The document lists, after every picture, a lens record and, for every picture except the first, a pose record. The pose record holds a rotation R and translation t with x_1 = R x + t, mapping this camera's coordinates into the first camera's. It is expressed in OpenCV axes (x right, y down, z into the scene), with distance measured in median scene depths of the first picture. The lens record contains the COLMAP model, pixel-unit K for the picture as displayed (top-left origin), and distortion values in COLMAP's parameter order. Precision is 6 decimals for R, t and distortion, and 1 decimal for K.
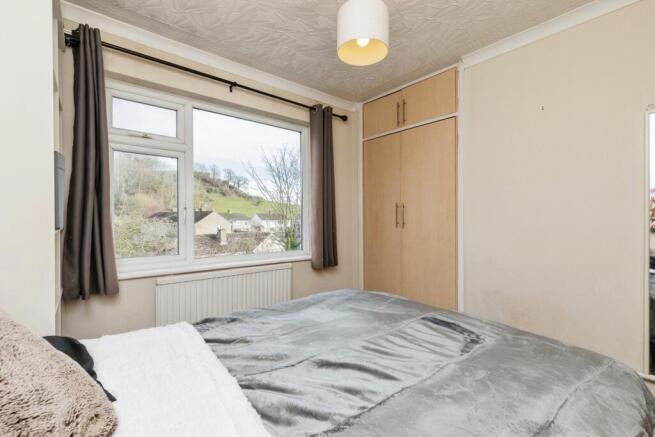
lens RADIAL K [[292.2, 0, 328.5], [0, 292.2, 220.1], [0, 0, 1]] dist [0.000215, 0.000245]
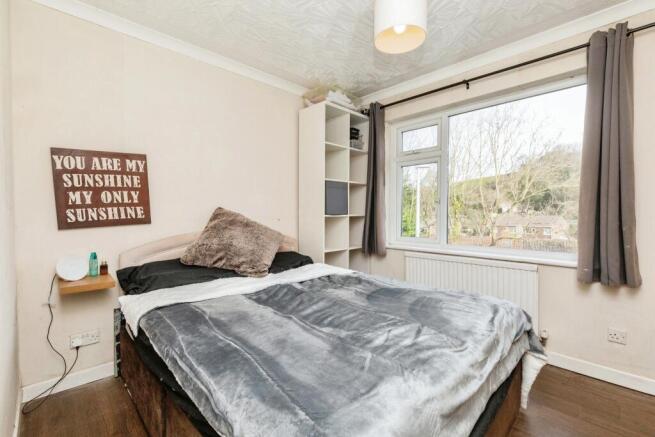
lens RADIAL K [[292.2, 0, 327.7], [0, 292.2, 217.8], [0, 0, 1]] dist [0.000215, 0.000245]
pose [[0.092497, 0.001968, -0.995711, 0.682207], [-0.012294, 0.999924, 0.000834, 0.031018], [0.995637, 0.012164, 0.092514, 0.412368]]
